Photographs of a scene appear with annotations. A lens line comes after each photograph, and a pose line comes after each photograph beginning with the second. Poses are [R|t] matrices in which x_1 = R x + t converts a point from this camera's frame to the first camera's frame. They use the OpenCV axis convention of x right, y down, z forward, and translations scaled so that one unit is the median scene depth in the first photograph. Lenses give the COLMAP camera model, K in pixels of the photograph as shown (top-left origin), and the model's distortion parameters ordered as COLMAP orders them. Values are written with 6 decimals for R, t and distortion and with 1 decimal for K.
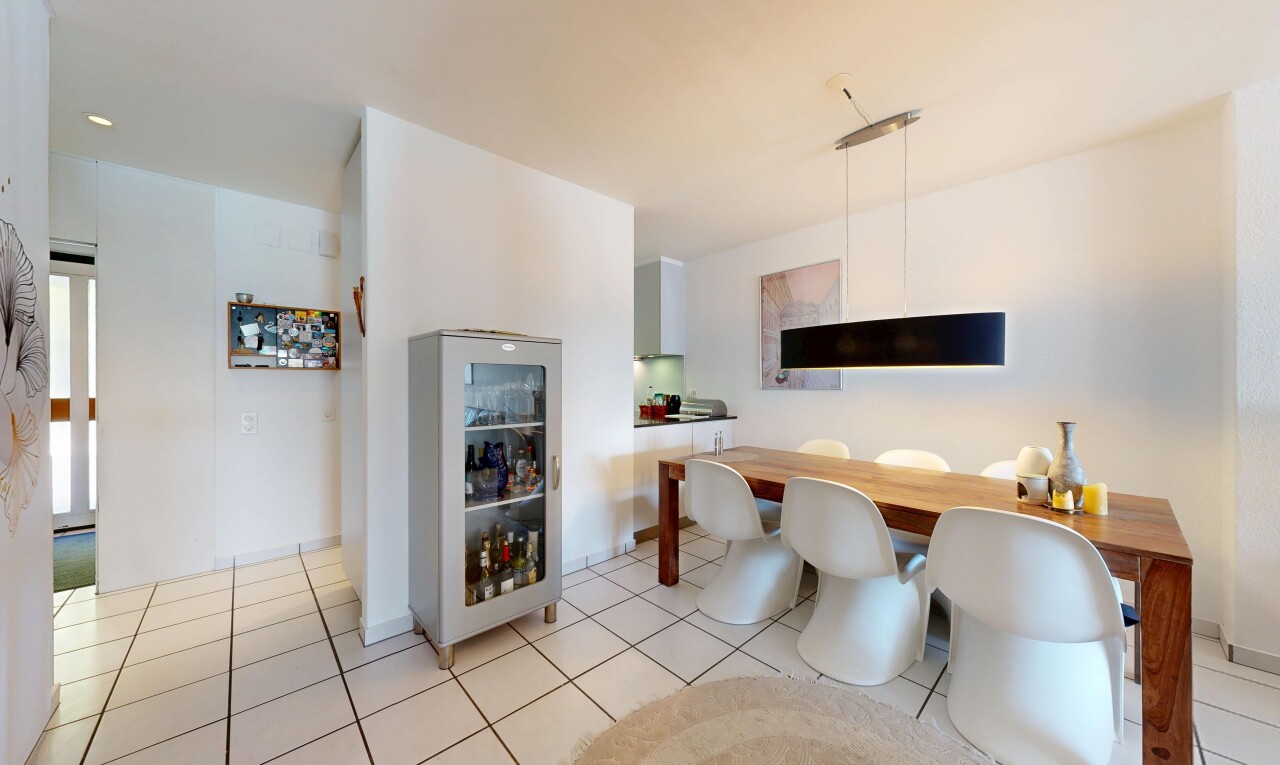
lens RADIAL K [[430.0, 0, 641.1], [0, 430.0, 383.7], [0, 0, 1]] dist [0.002042, -0.000246]
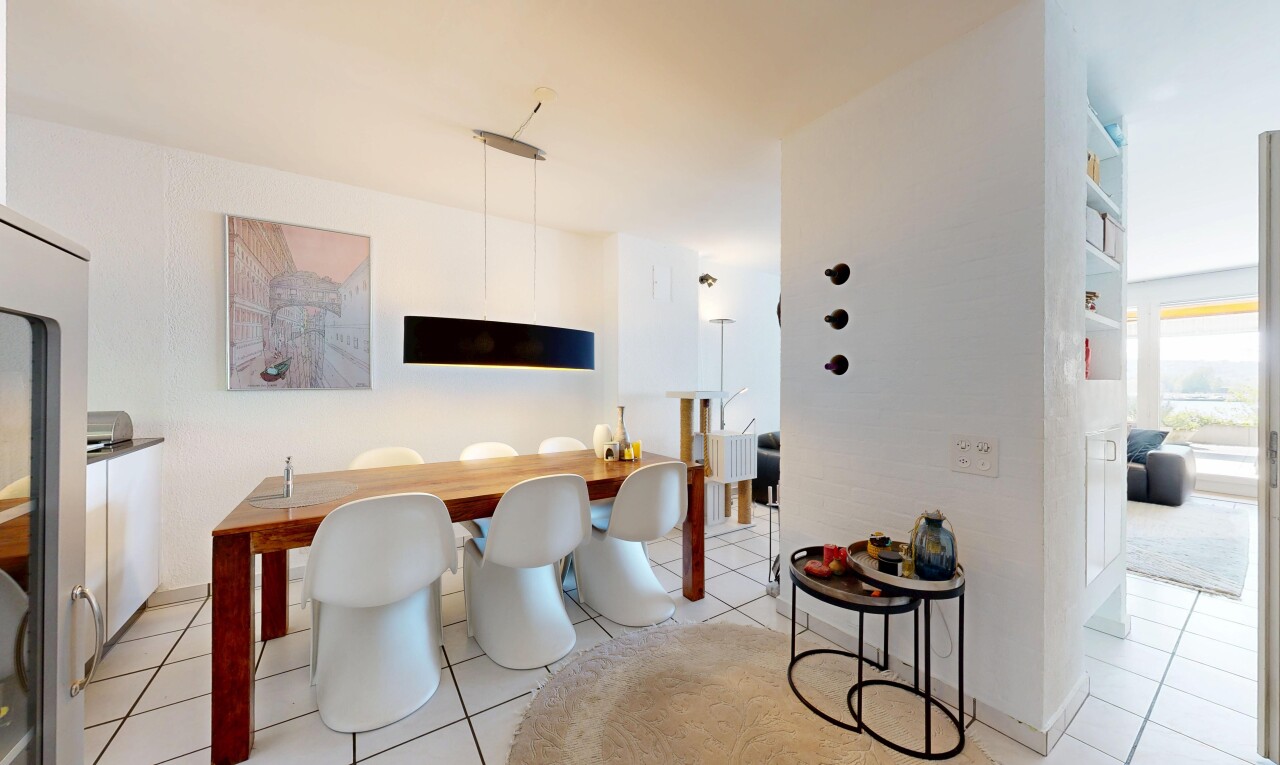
lens RADIAL K [[430.0, 0, 639.2], [0, 430.0, 383.7], [0, 0, 1]] dist [0.002042, -0.000246]
pose [[0.165865, -0.001863, 0.986147, -0.324472], [-0.003045, 0.999992, 0.002401, -0.000219], [-0.986144, -0.003401, 0.165858, 0.360806]]
